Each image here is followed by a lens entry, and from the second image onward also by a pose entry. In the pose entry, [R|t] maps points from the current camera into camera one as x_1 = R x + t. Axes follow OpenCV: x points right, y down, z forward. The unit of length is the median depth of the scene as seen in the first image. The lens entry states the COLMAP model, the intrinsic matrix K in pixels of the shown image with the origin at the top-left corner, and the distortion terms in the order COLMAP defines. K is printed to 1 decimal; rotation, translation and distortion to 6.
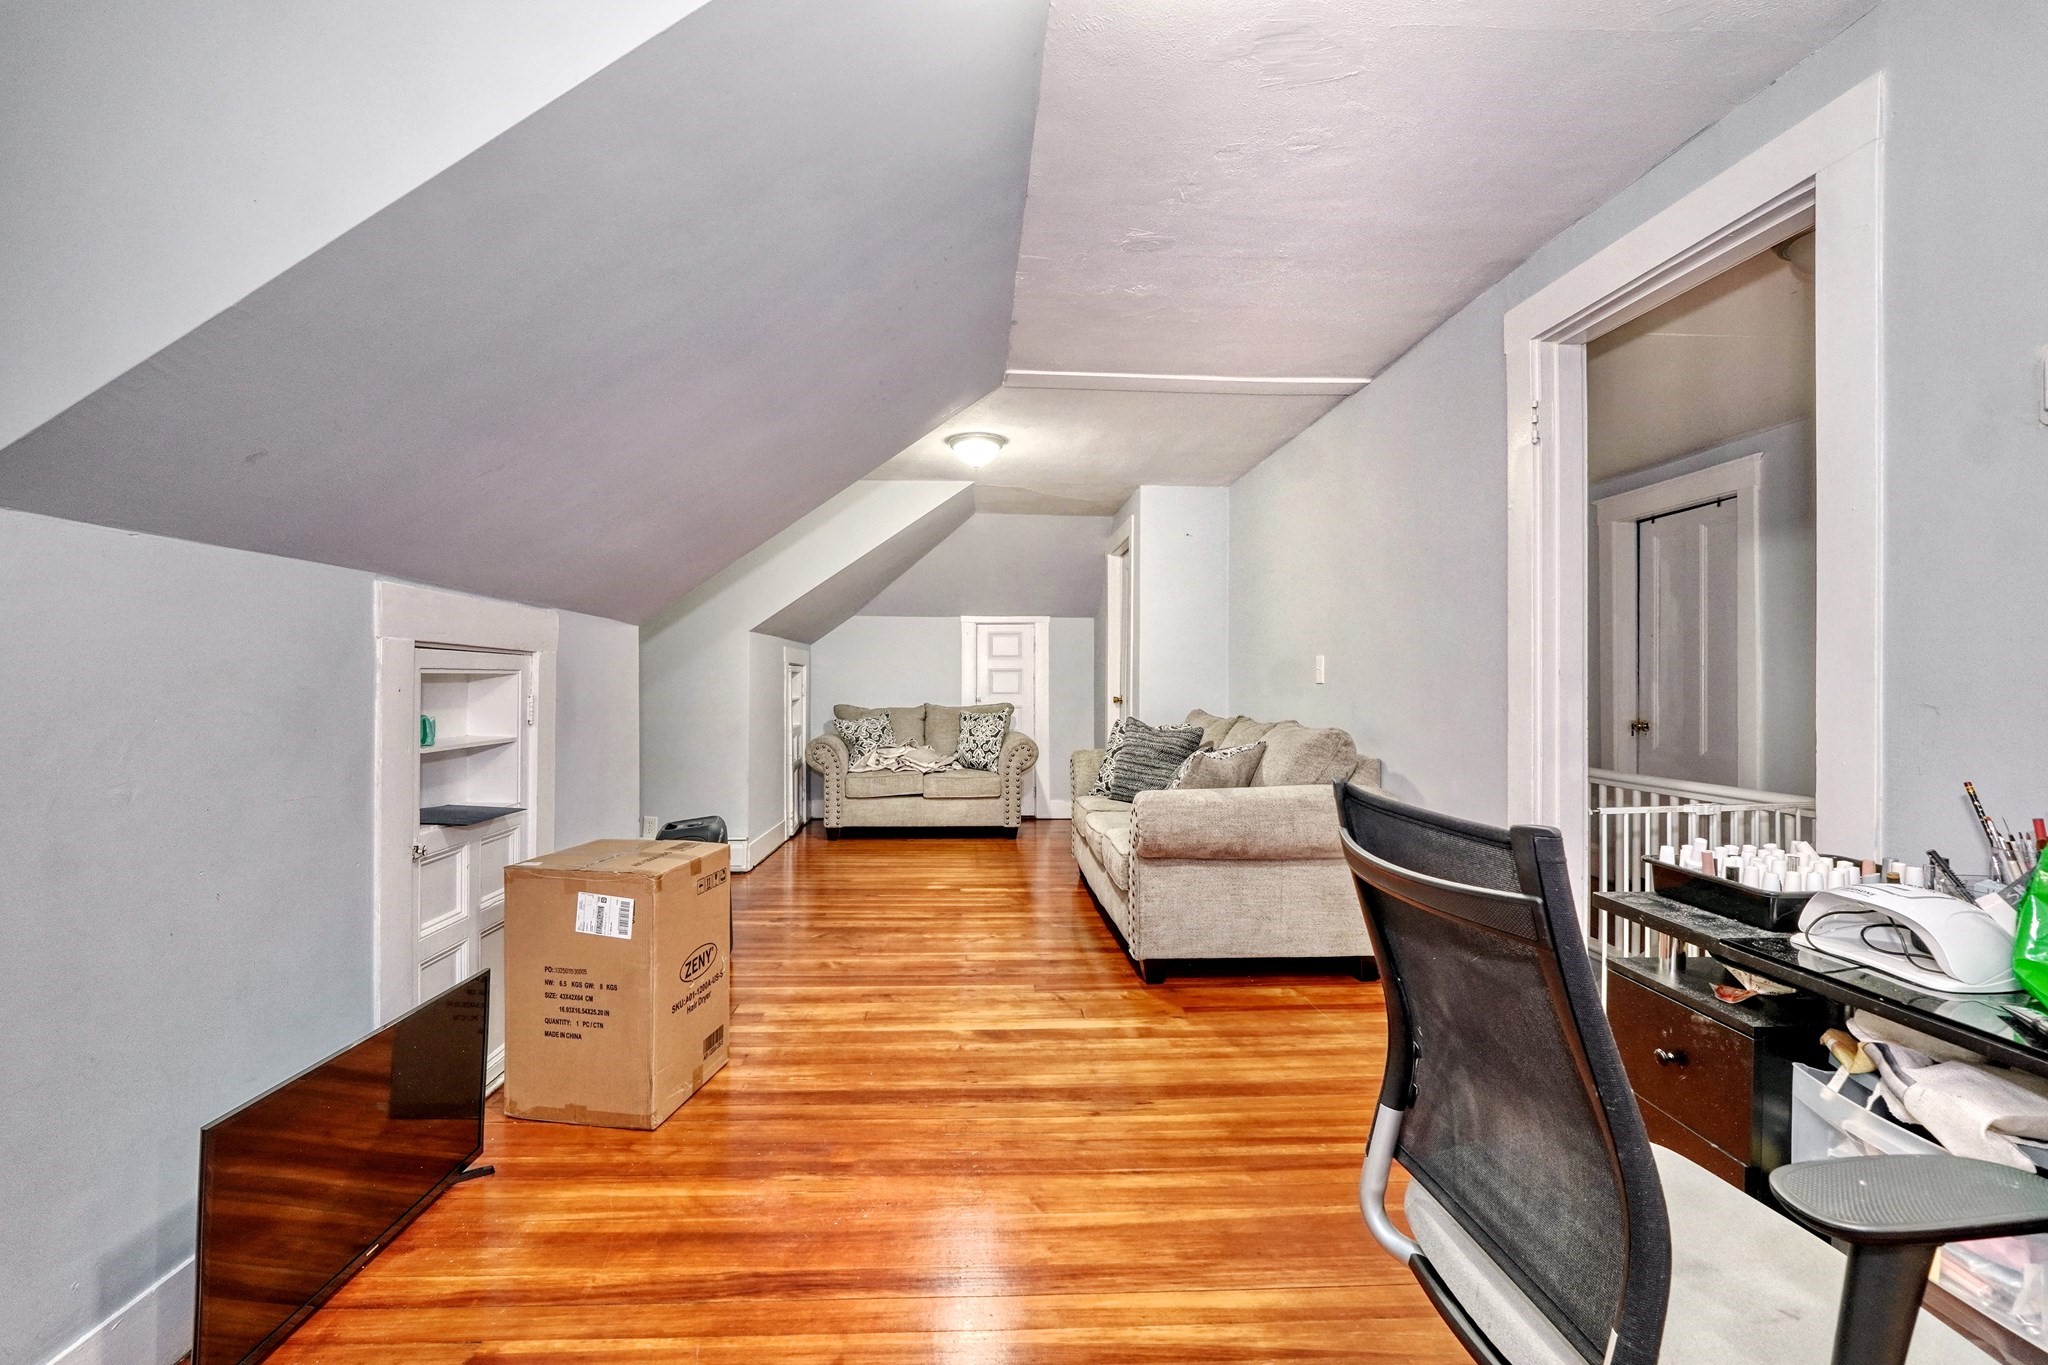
lens RADIAL K [[886.9, 0, 1015.9], [0, 886.9, 678.6], [0, 0, 1]] dist [-0.004080, -0.000039]
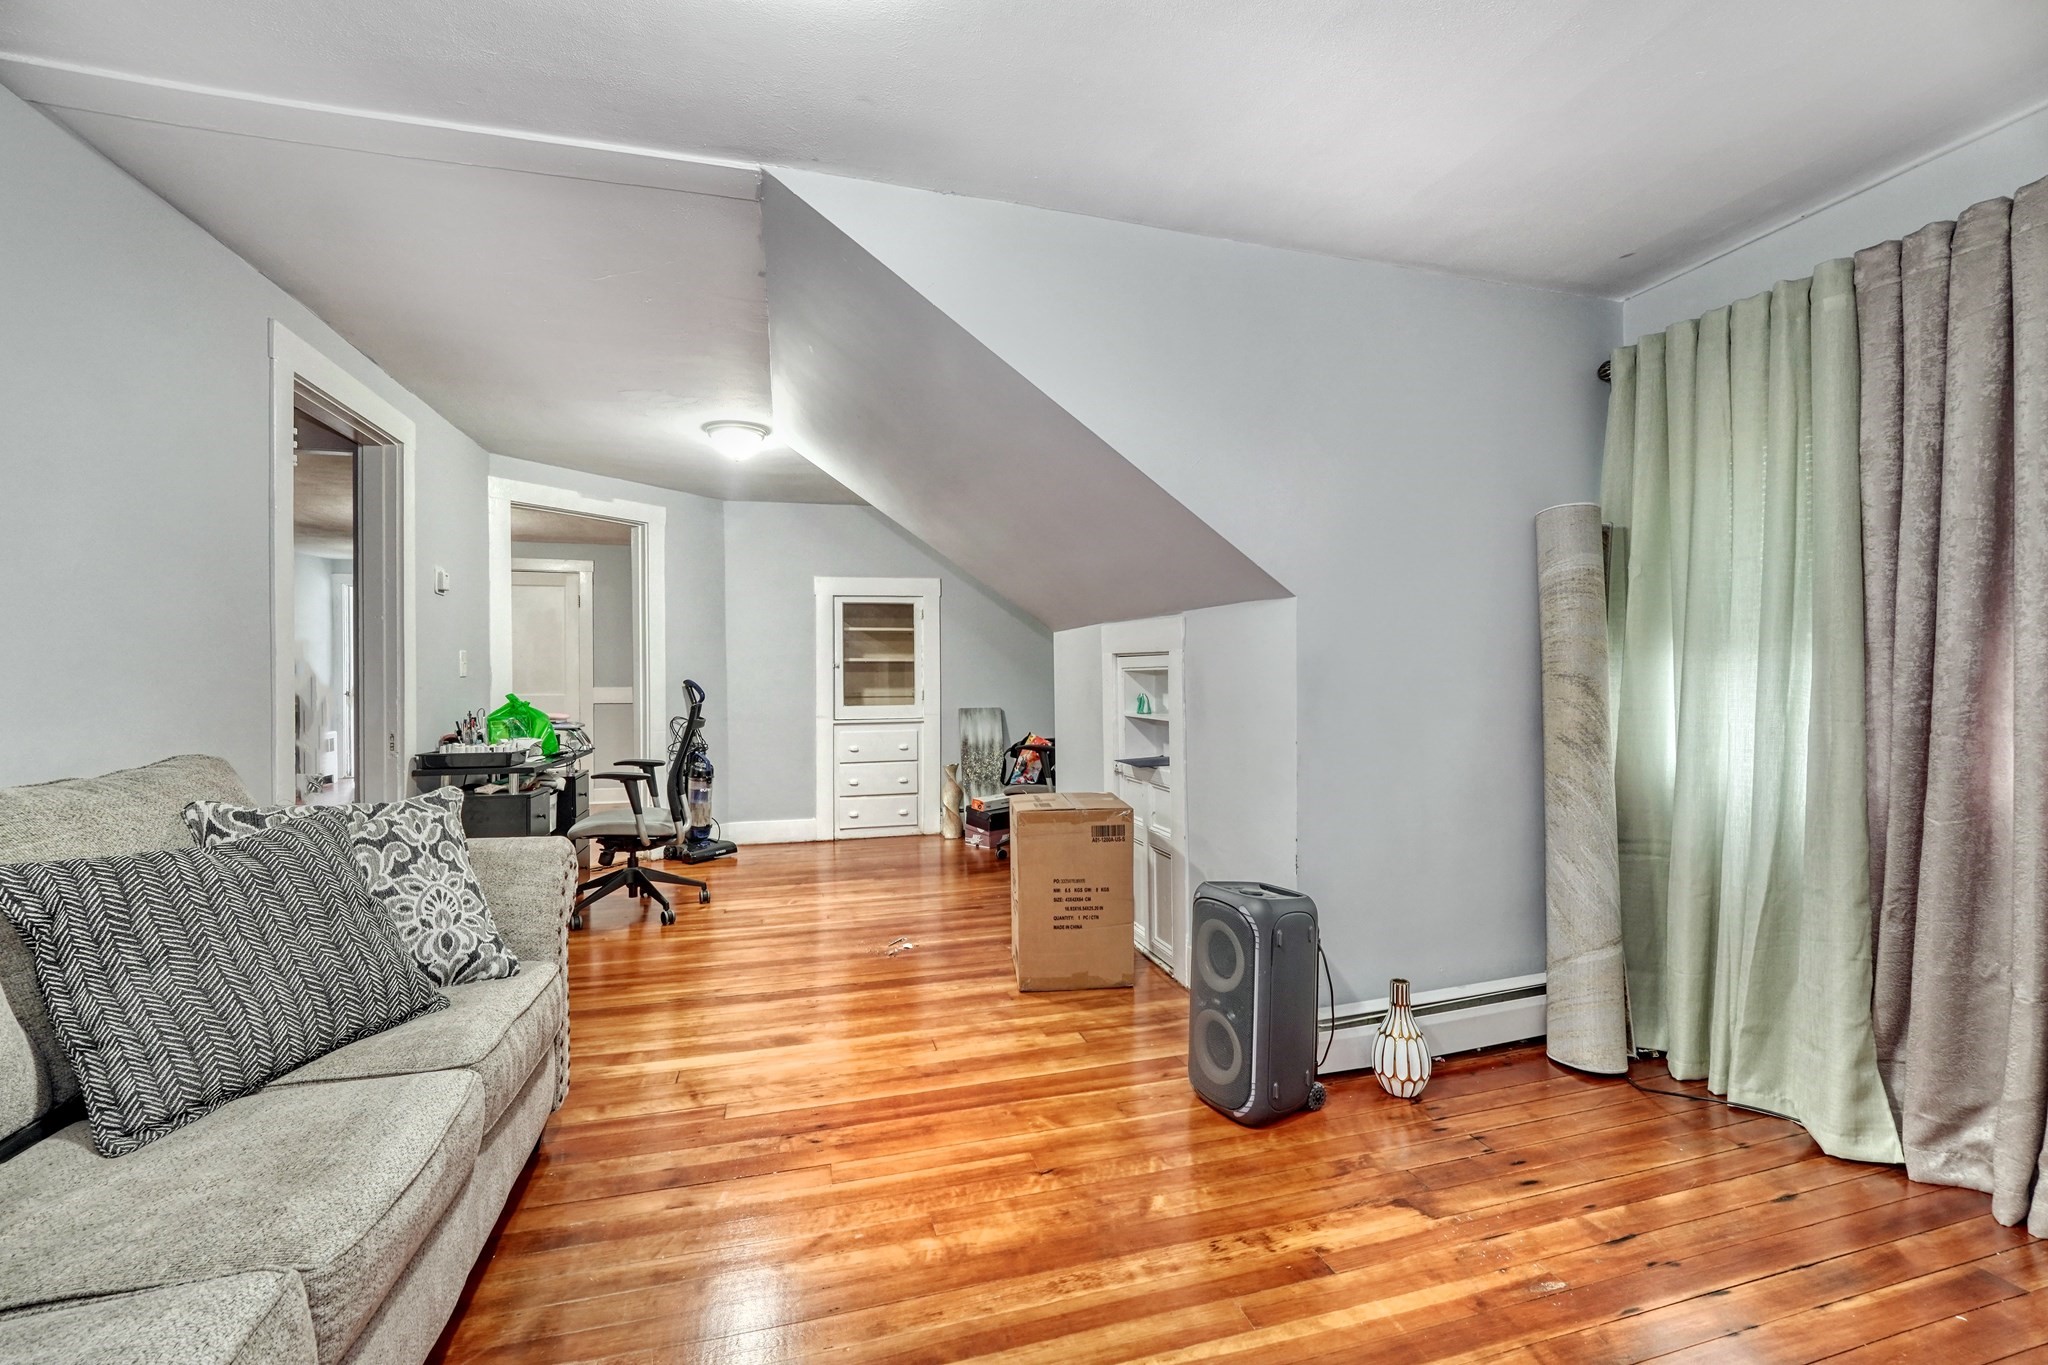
lens RADIAL K [[886.9, 0, 1030.7], [0, 886.9, 676.6], [0, 0, 1]] dist [-0.004080, -0.000039]
pose [[-0.976557, 0.005166, -0.215198, -0.073216], [0.004135, 0.999978, 0.005243, -0.002531], [0.215220, 0.004230, -0.976556, 1.941977]]
